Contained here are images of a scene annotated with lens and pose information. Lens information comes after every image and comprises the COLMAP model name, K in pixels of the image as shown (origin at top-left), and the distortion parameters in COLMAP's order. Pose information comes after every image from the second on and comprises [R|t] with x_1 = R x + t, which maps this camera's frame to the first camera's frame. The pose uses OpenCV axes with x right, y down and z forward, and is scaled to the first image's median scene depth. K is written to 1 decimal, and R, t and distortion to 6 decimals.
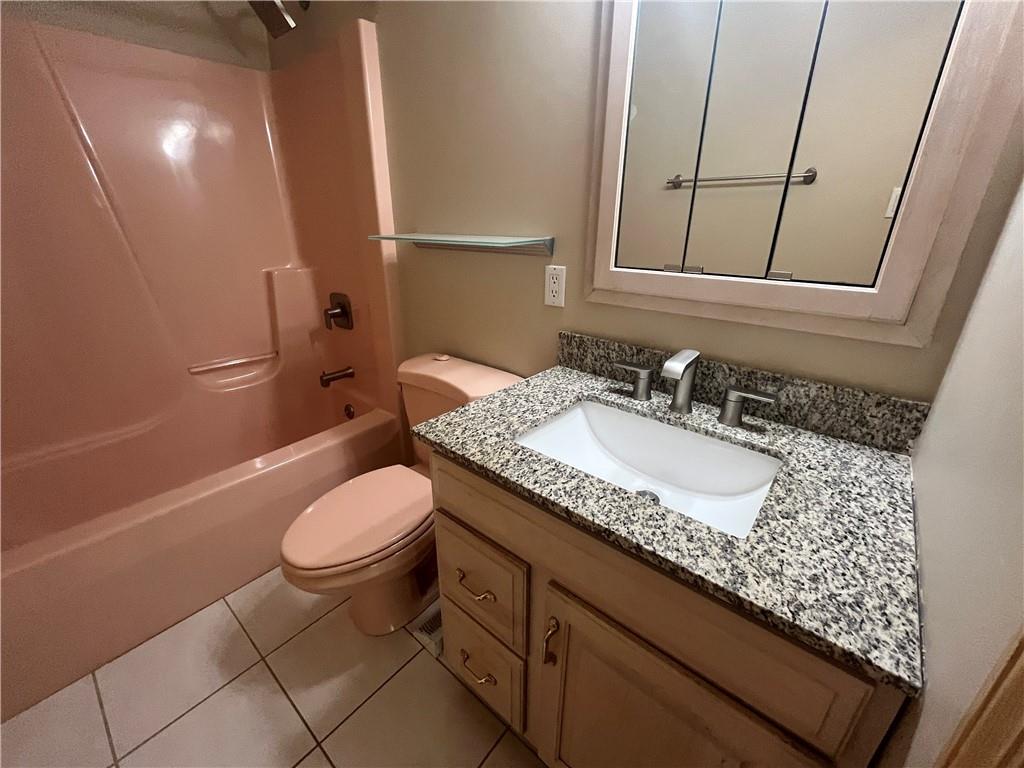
lens RADIAL K [[415.6, 0, 514.2], [0, 415.6, 382.9], [0, 0, 1]] dist [-0.002415, -0.000145]
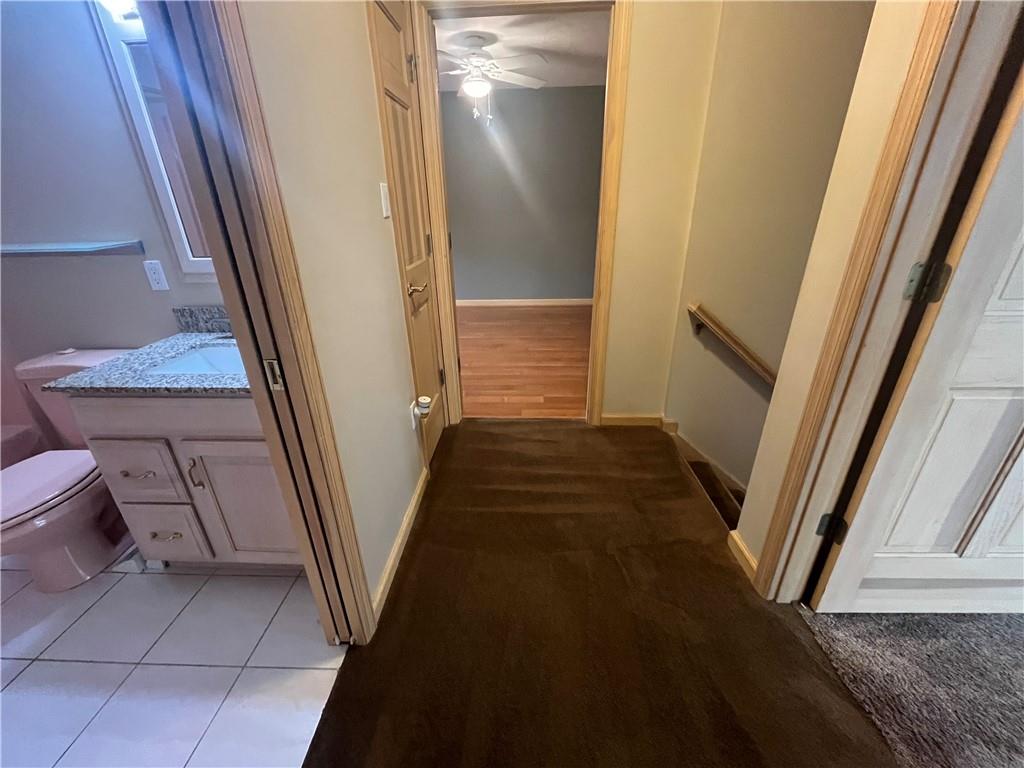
lens RADIAL K [[415.6, 0, 506.4], [0, 415.6, 385.9], [0, 0, 1]] dist [-0.002415, -0.000145]
pose [[0.794429, -0.266413, 0.545808, 0.200302], [0.244295, 0.962925, 0.114437, 0.279097], [-0.556060, 0.042426, 0.830059, -0.873357]]
